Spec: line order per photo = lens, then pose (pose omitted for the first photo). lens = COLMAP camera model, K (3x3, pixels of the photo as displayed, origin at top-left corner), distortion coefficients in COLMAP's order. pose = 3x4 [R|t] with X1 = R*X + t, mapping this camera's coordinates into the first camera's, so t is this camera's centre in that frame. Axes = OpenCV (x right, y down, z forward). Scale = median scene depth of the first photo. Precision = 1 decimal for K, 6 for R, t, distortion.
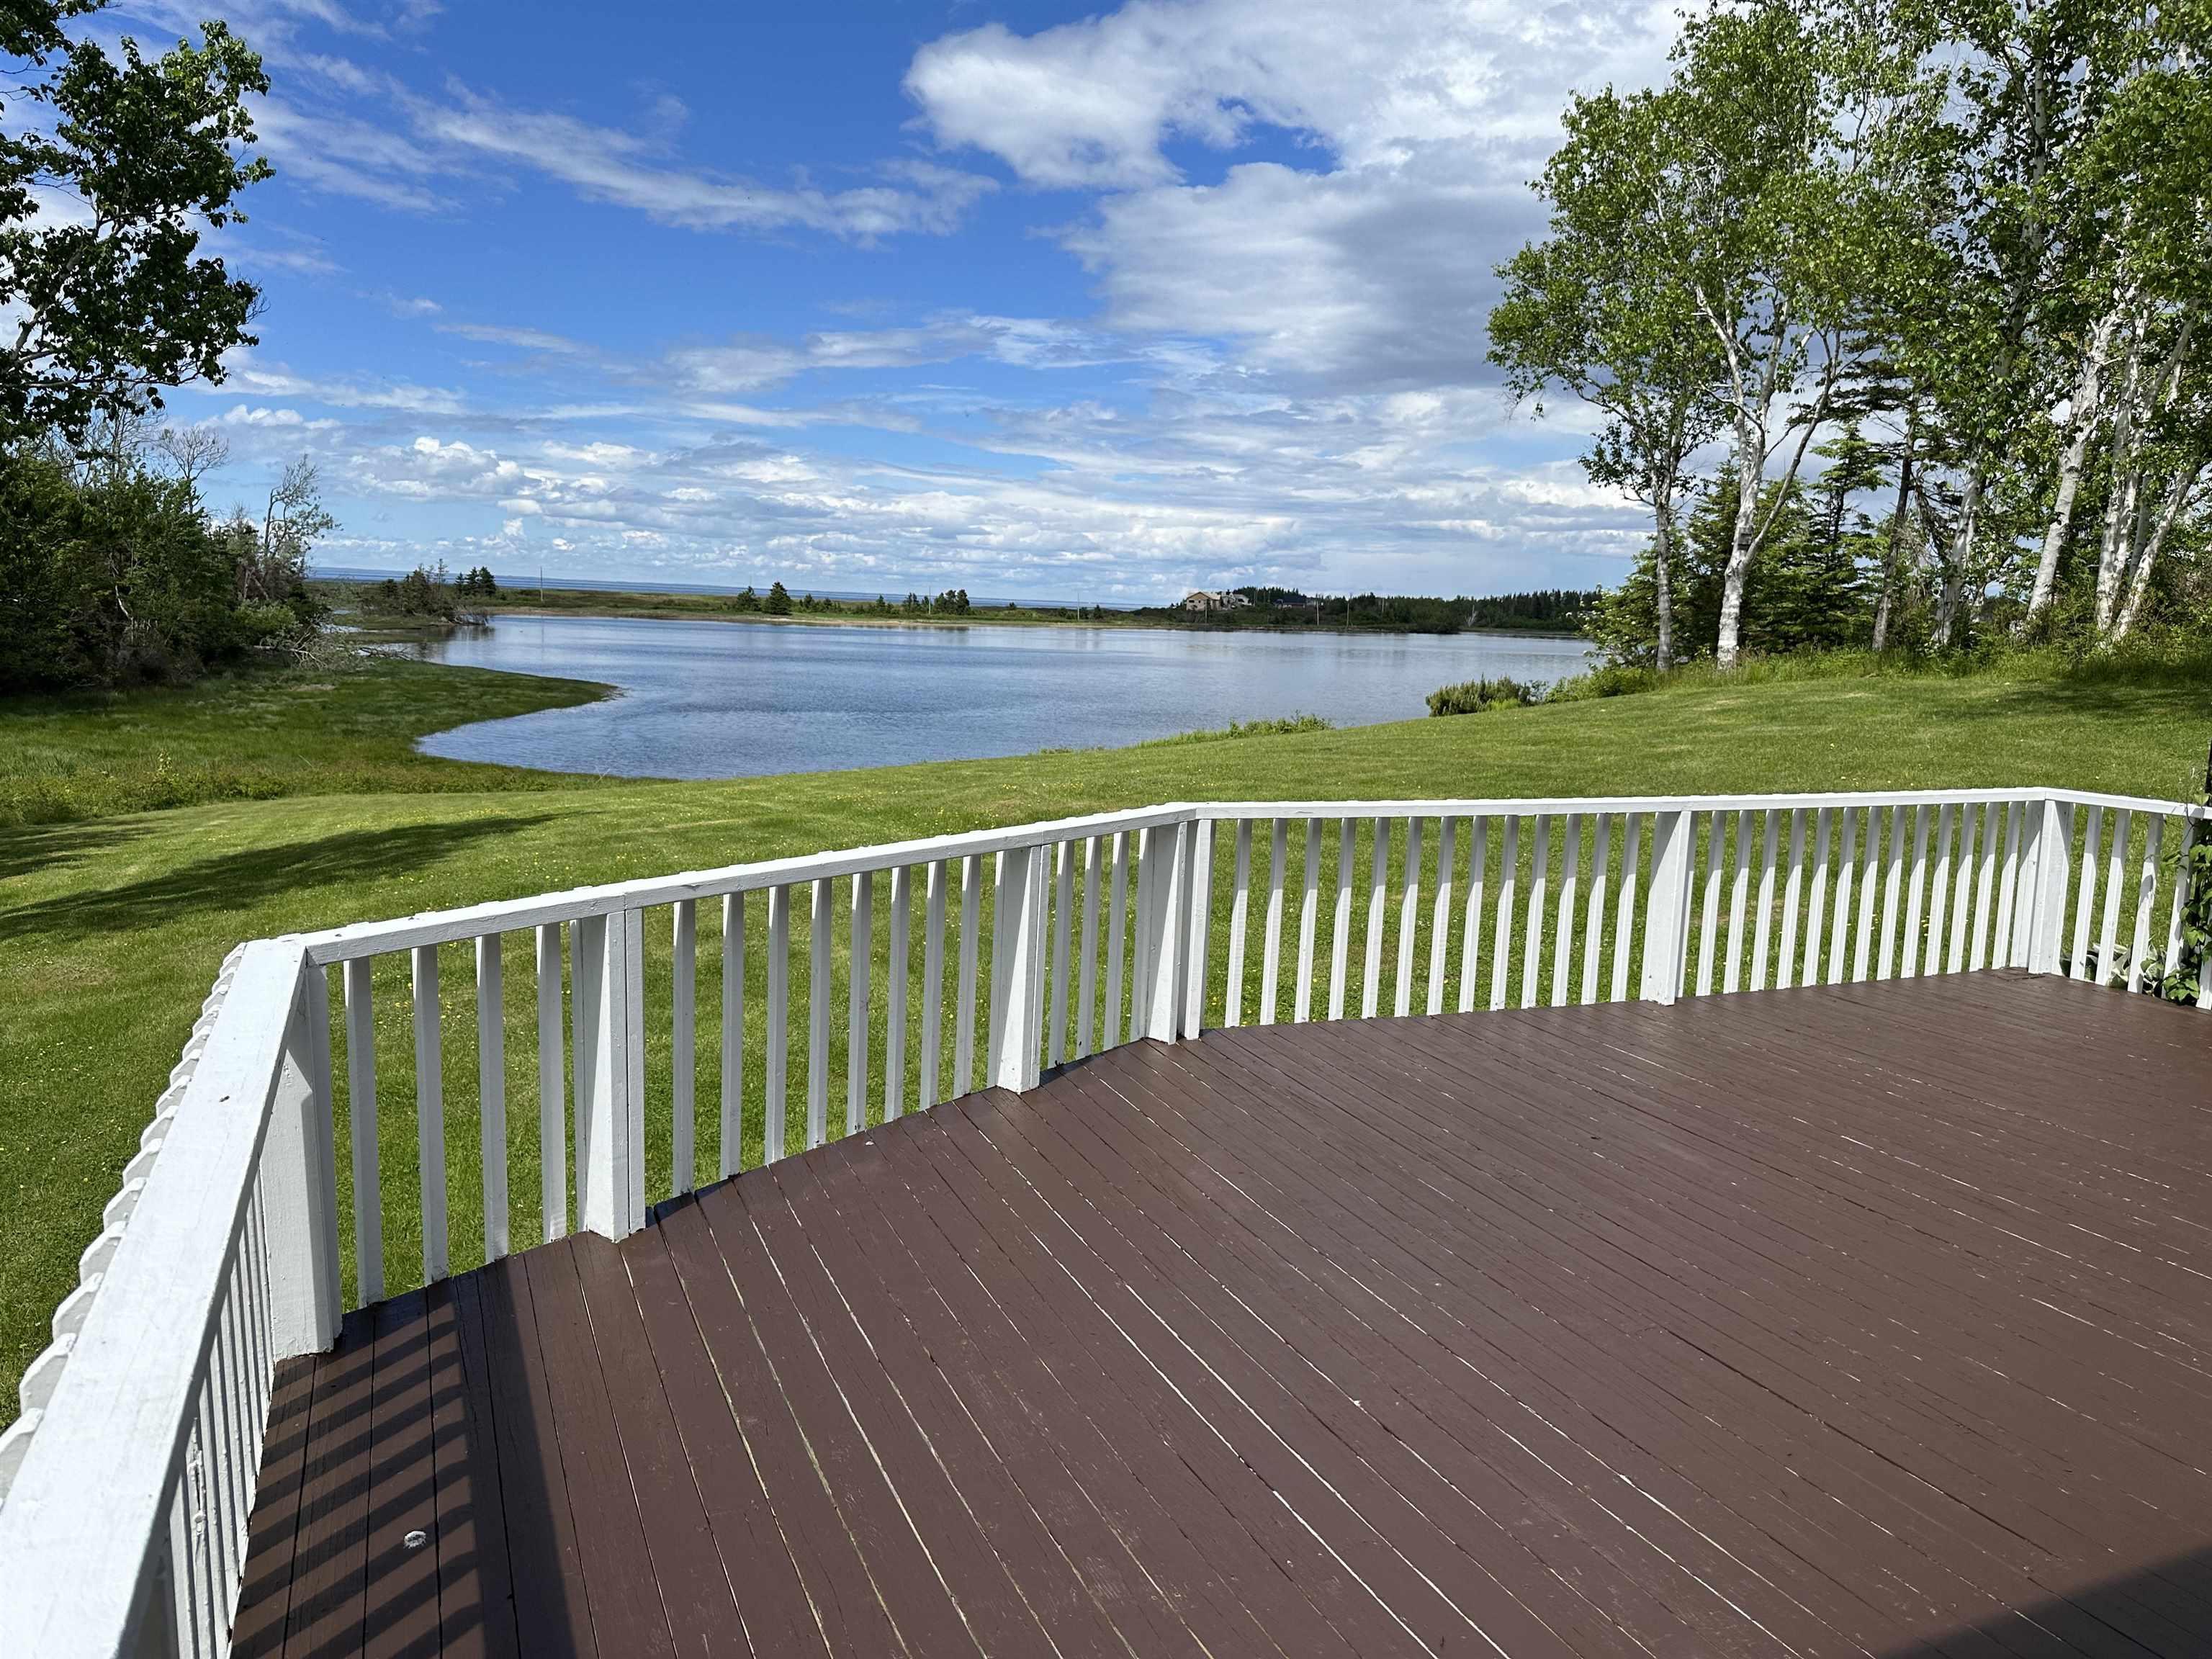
lens RADIAL K [[1557.5, 0, 1103.1], [0, 1557.5, 830.8], [0, 0, 1]] dist [0.004040, -0.001036]
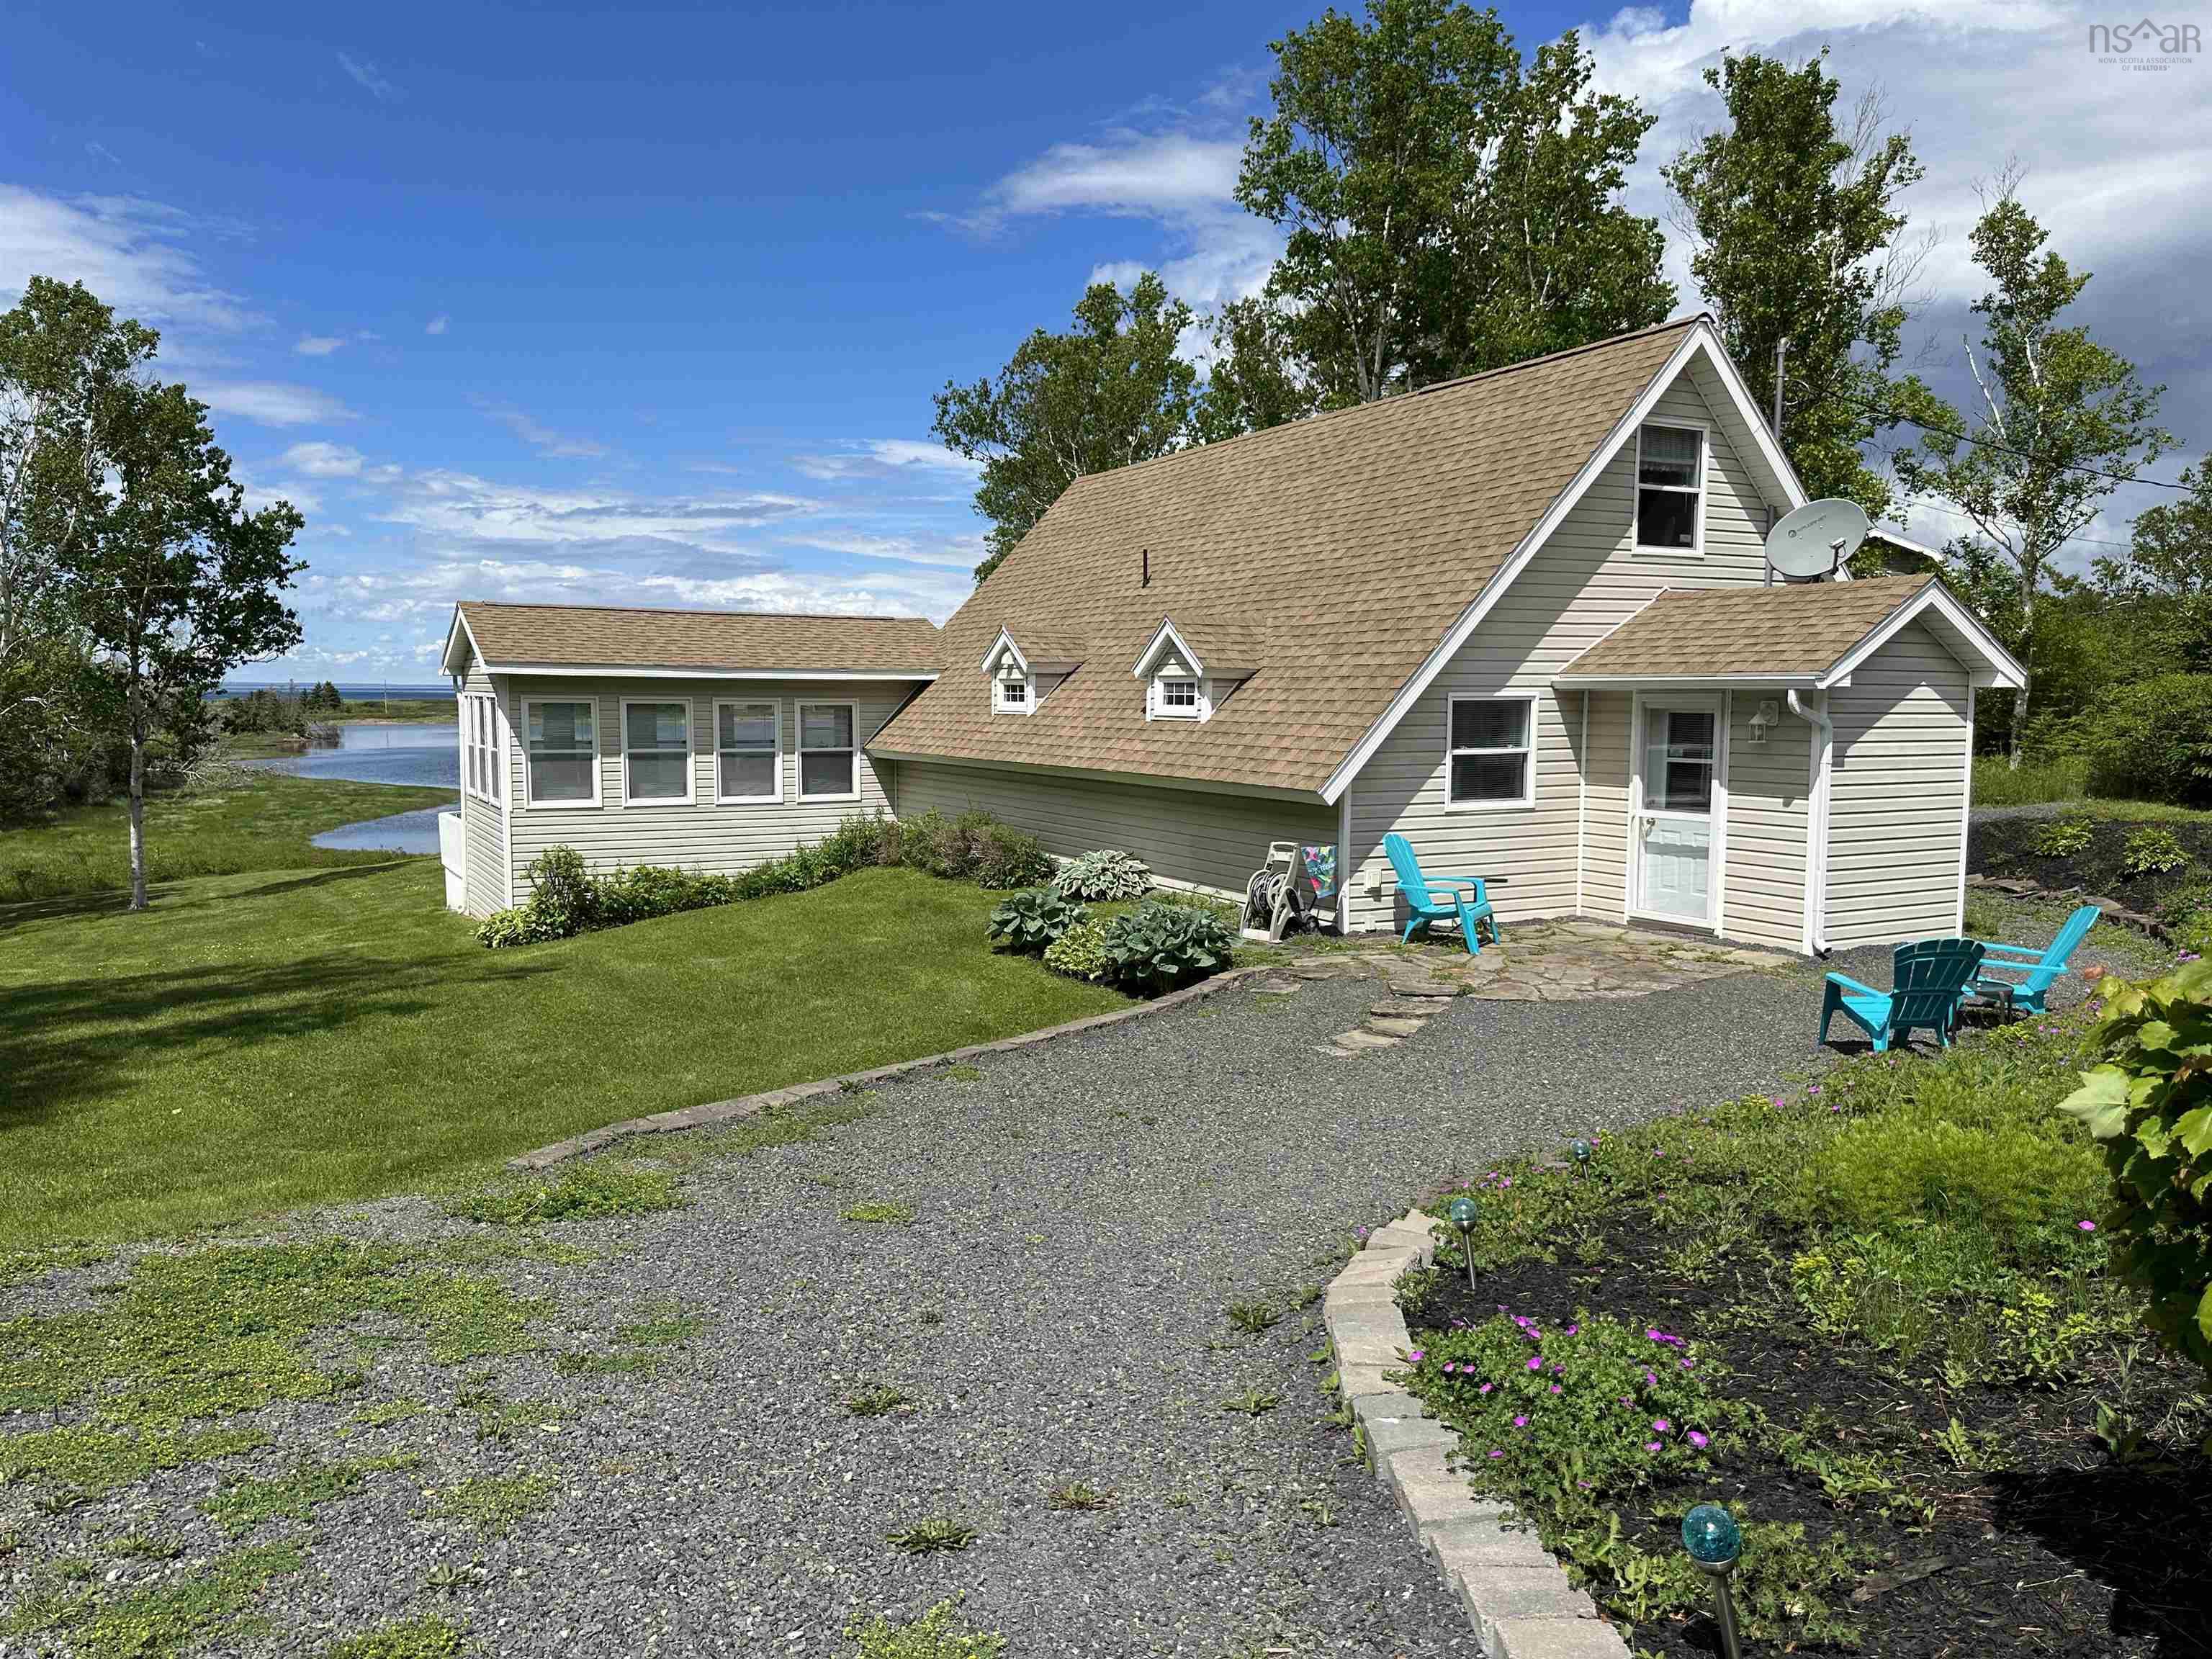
lens RADIAL K [[1557.5, 0, 1106.8], [0, 1557.5, 835.7], [0, 0, 1]] dist [0.004040, -0.001036]
pose [[0.995349, -0.037048, 0.088922, 0.082386], [0.041697, 0.997828, -0.051006, 0.026365], [-0.086839, 0.054477, 0.994732, -0.273251]]
